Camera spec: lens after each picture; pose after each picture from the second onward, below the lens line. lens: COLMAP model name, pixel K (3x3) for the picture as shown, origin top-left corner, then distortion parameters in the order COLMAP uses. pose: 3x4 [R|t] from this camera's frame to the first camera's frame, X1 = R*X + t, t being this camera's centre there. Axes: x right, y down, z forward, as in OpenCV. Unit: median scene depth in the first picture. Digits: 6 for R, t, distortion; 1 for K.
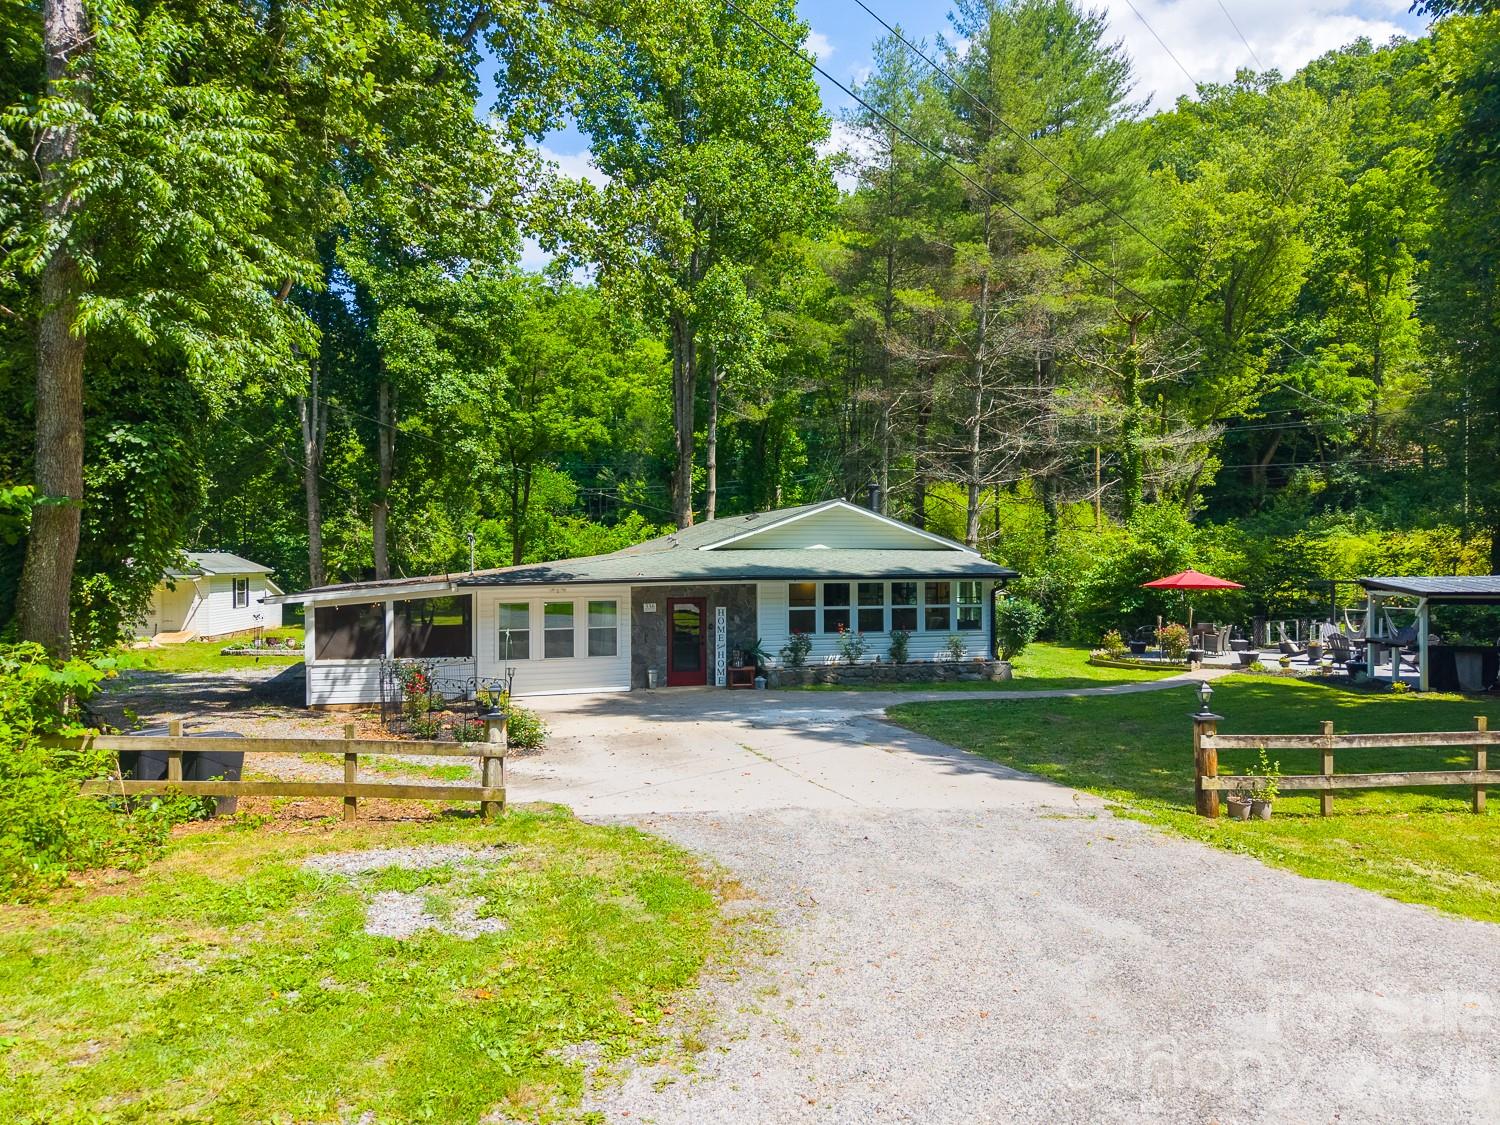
lens RADIAL K [[1012.4, 0, 745.1], [0, 1012.4, 555.1], [0, 0, 1]] dist [0.036716, -0.040315]
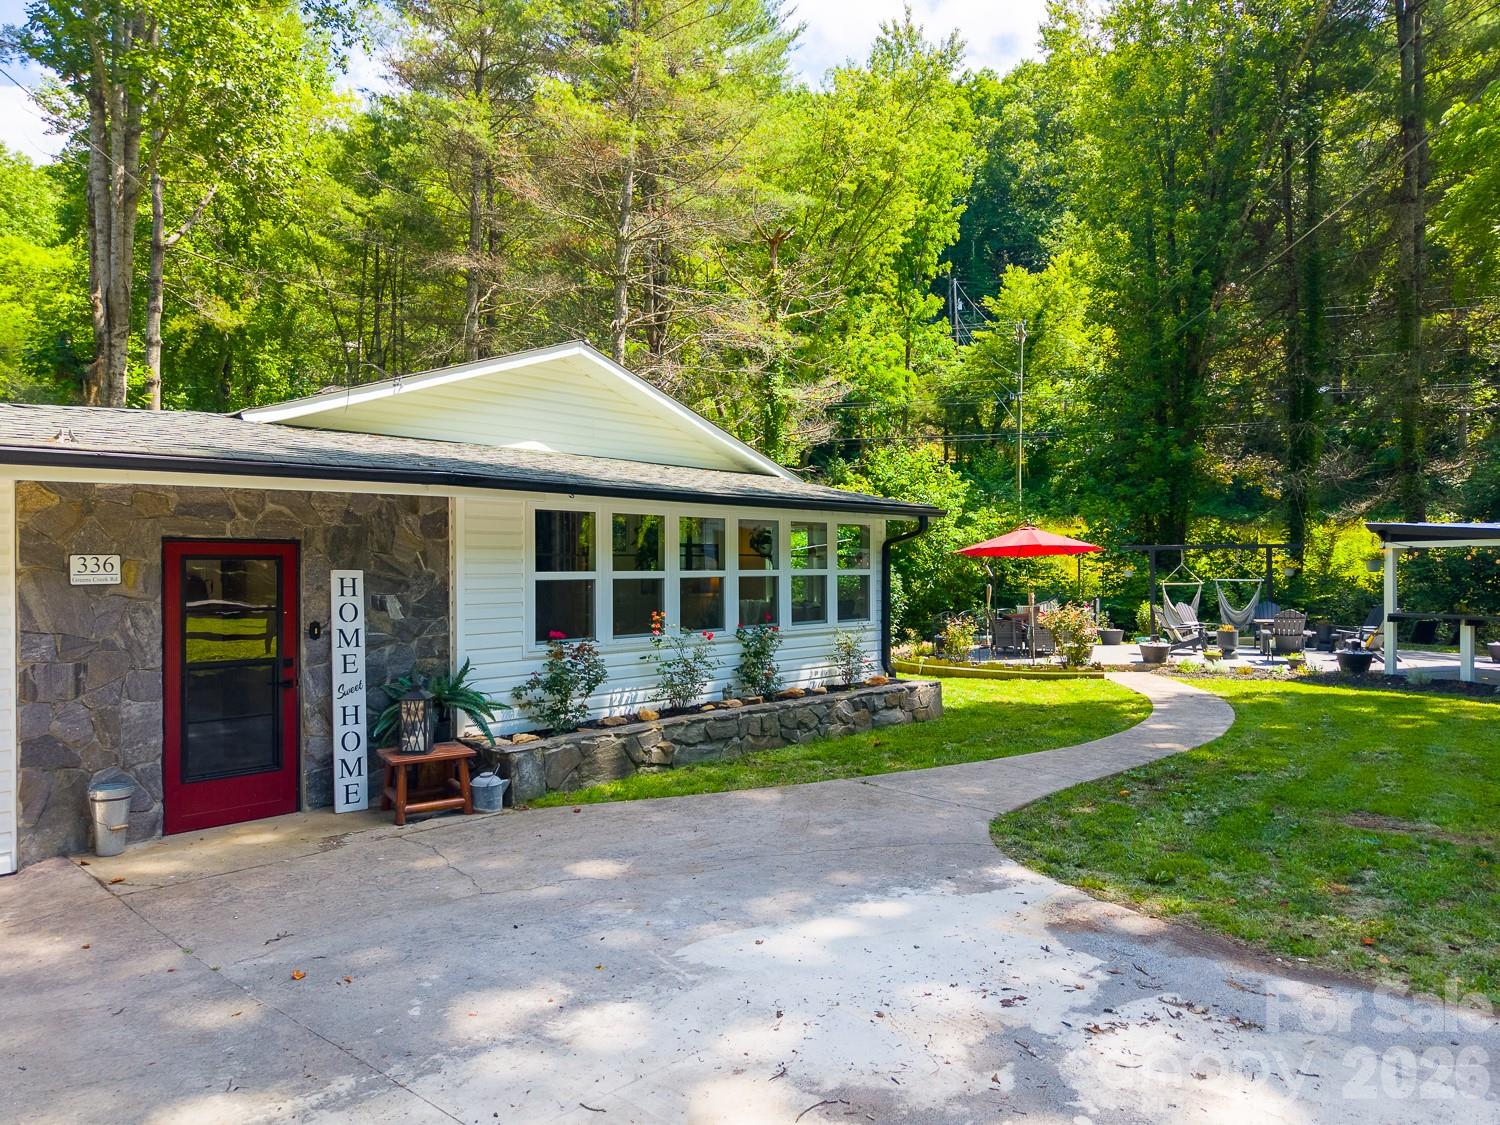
lens RADIAL K [[1012.4, 0, 745.1], [0, 1012.4, 555.1], [0, 0, 1]] dist [0.036716, -0.040315]
pose [[0.863068, 0.005996, 0.505052, -0.069656], [-0.002013, 0.999962, -0.008432, 0.042664], [-0.505084, 0.006261, 0.863048, 0.564318]]
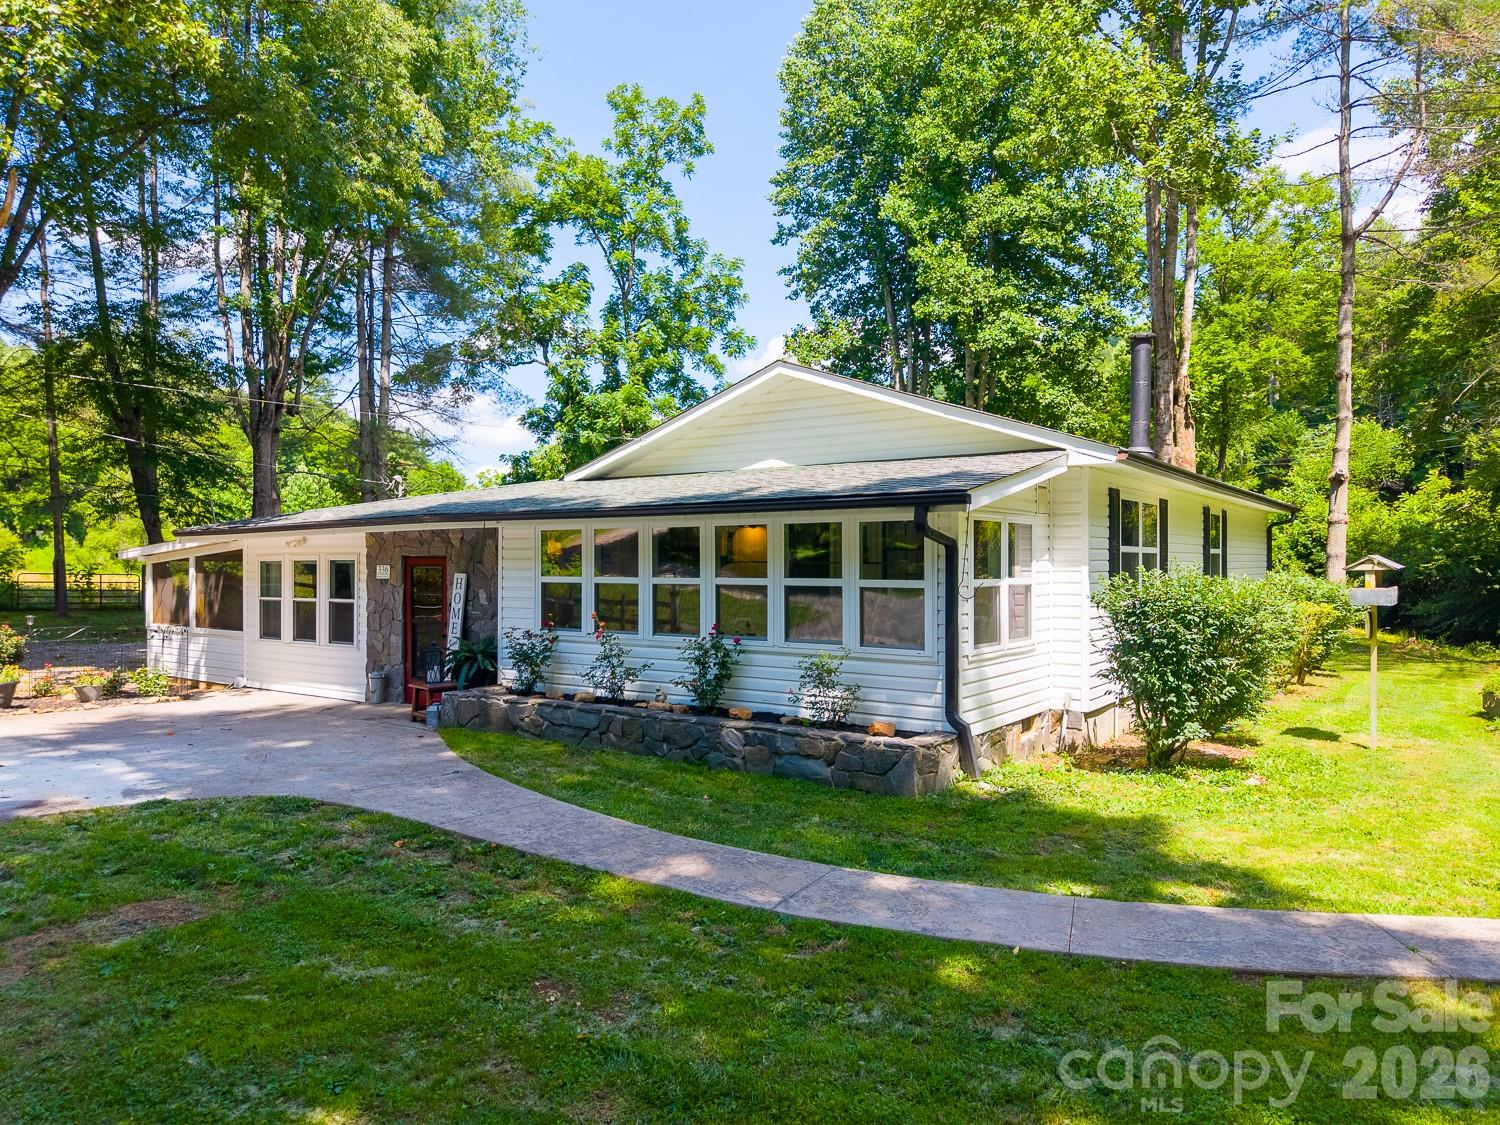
lens RADIAL K [[1012.4, 0, 745.1], [0, 1012.4, 555.1], [0, 0, 1]] dist [0.036716, -0.040315]
pose [[0.628204, -0.001635, -0.778047, 0.454496], [-0.002094, 0.999991, -0.003792, 0.037355], [0.778046, 0.004012, 0.628194, 0.669666]]
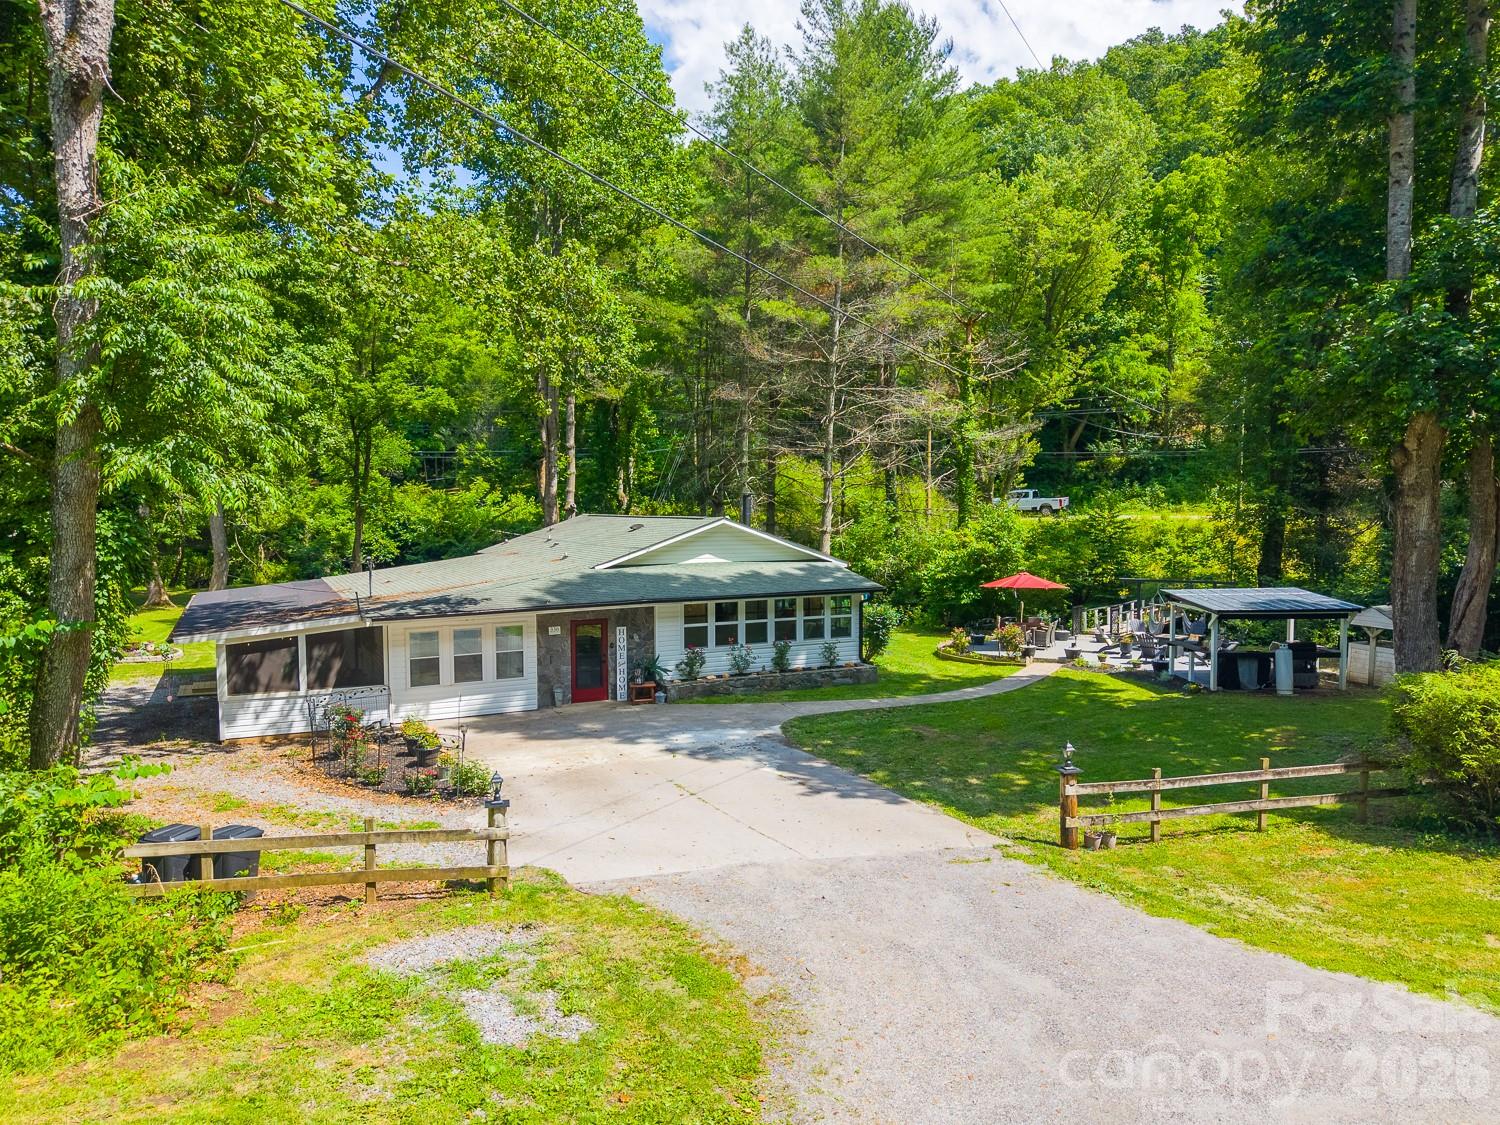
lens RADIAL K [[1012.4, 0, 745.1], [0, 1012.4, 555.1], [0, 0, 1]] dist [0.036716, -0.040315]
pose [[0.985969, -0.010669, 0.166589, -0.062892], [0.001390, 0.998446, 0.055713, -0.074105], [-0.166925, -0.054700, 0.984451, -0.066541]]
